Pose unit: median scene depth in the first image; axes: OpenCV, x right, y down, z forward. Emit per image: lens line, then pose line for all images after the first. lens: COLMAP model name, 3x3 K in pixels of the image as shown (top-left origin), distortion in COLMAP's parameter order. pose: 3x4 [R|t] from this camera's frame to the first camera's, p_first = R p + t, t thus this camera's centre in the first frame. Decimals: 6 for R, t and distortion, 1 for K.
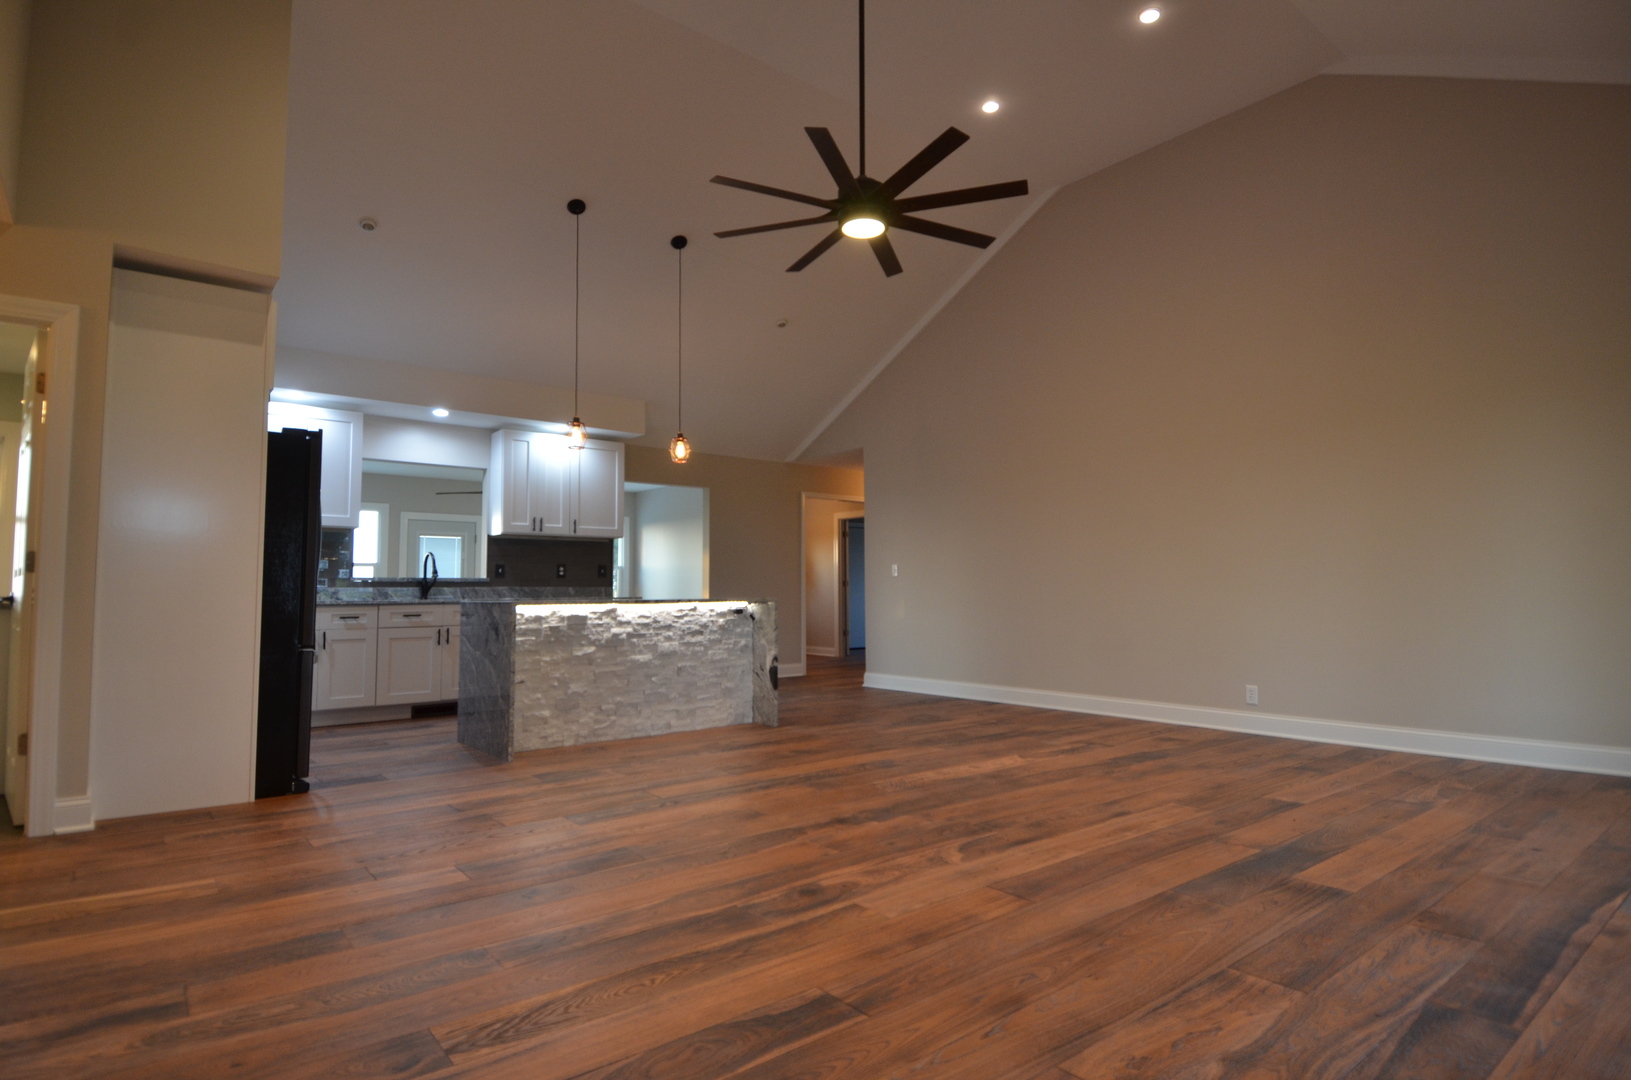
lens RADIAL K [[853.4, 0, 815.5], [0, 853.4, 540.0], [0, 0, 1]] dist [0.041254, -0.044797]
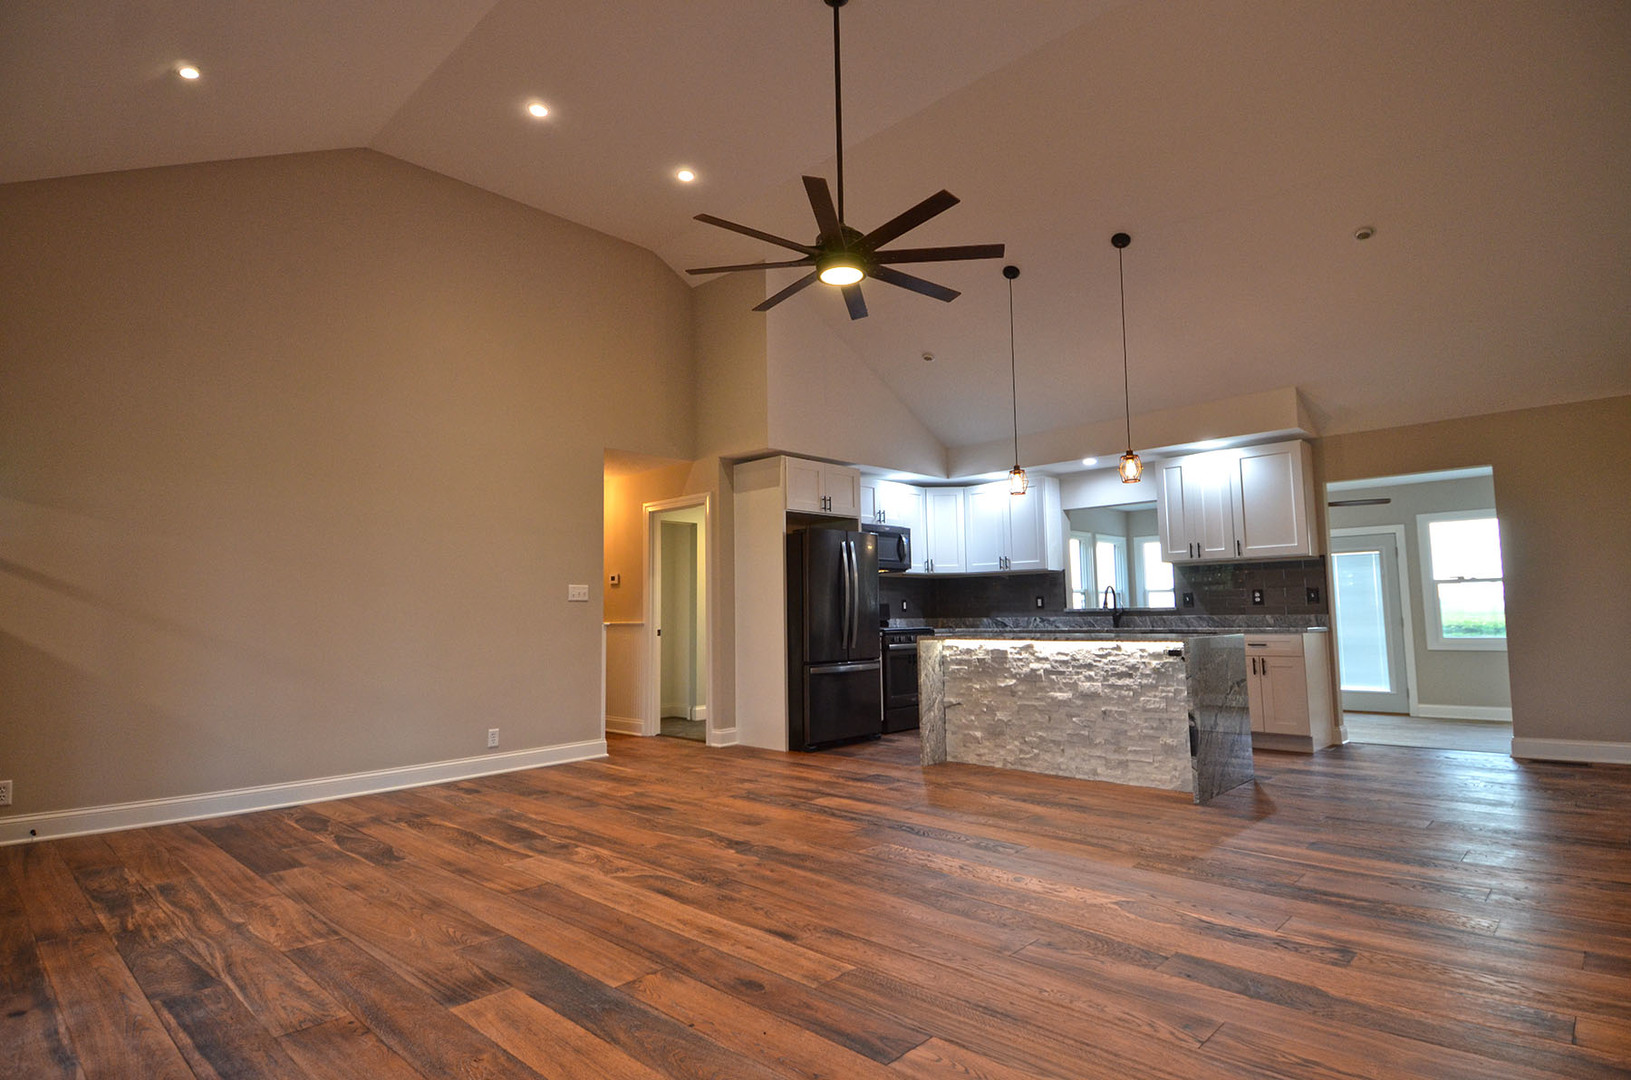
lens RADIAL K [[846.4, 0, 816.9], [0, 846.4, 533.4], [0, 0, 1]] dist [0.051162, -0.052040]
pose [[0.131916, -0.090861, -0.987088, 0.762932], [0.077728, 0.993672, -0.081079, 0.009912], [0.988209, -0.066029, 0.138144, 0.614612]]
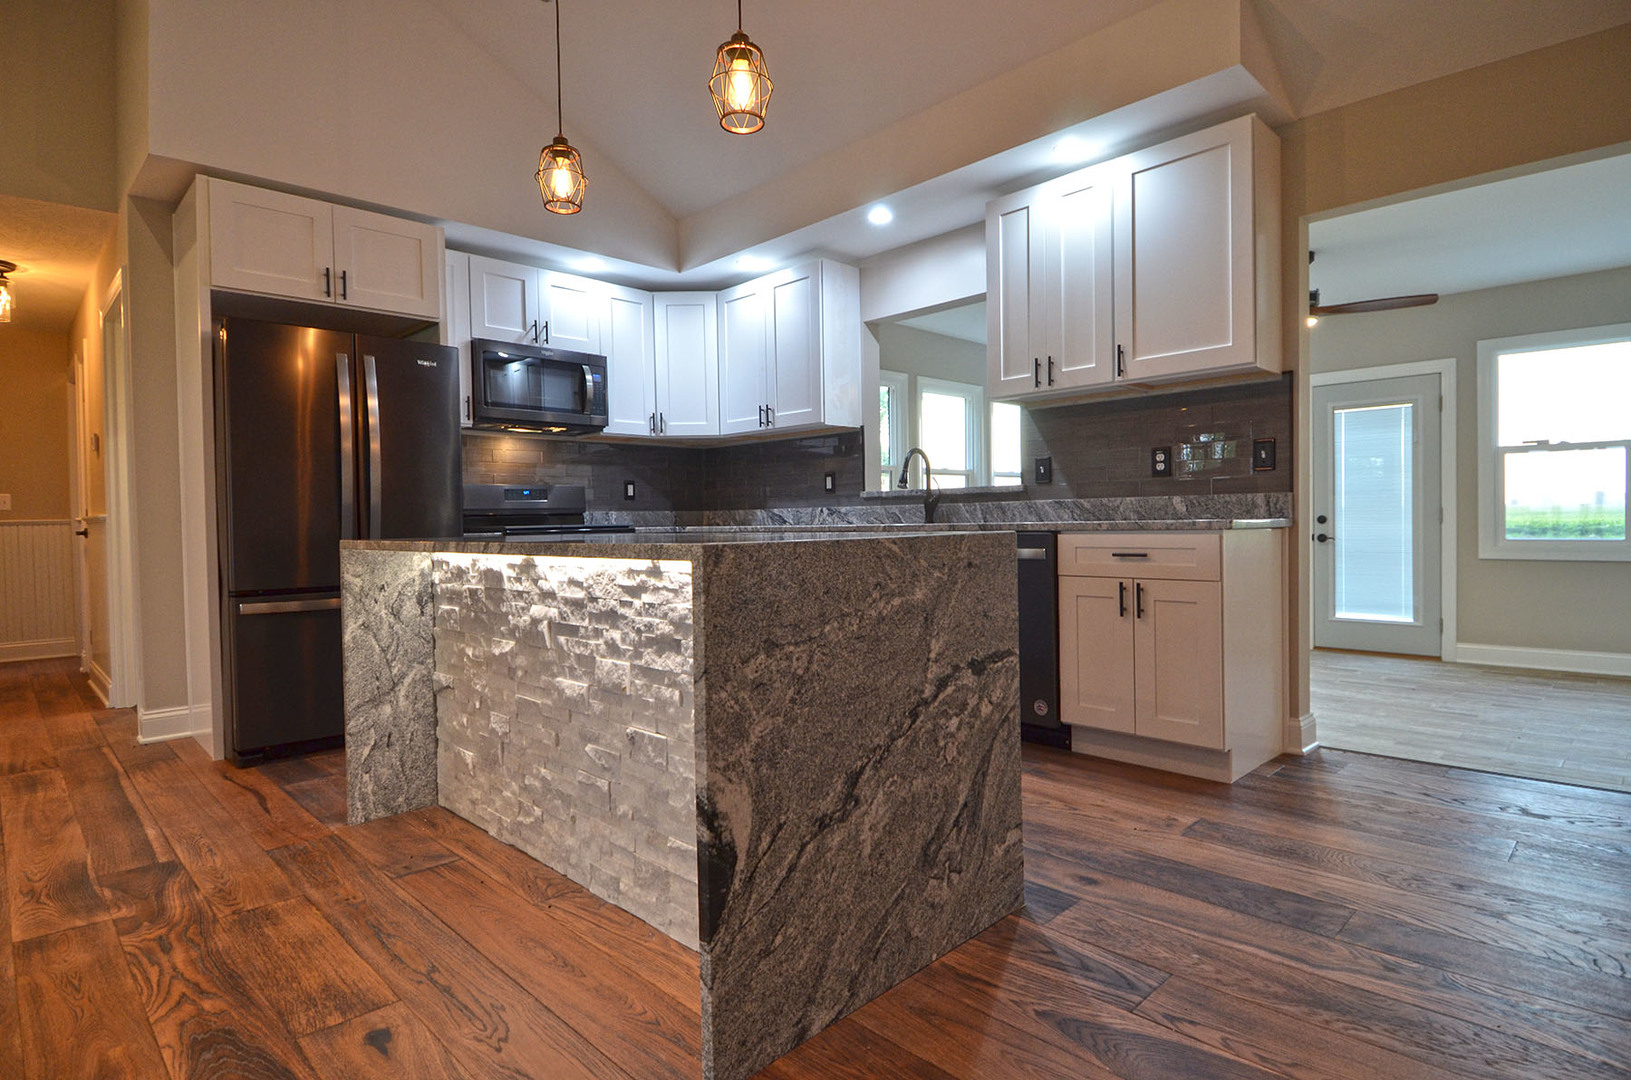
lens RADIAL K [[846.4, 0, 816.9], [0, 846.4, 533.4], [0, 0, 1]] dist [0.051162, -0.052040]
pose [[0.103291, 0.022552, -0.994396, 0.201796], [0.079242, 0.996379, 0.030828, 0.066023], [0.991490, -0.081982, 0.101130, 1.106116]]
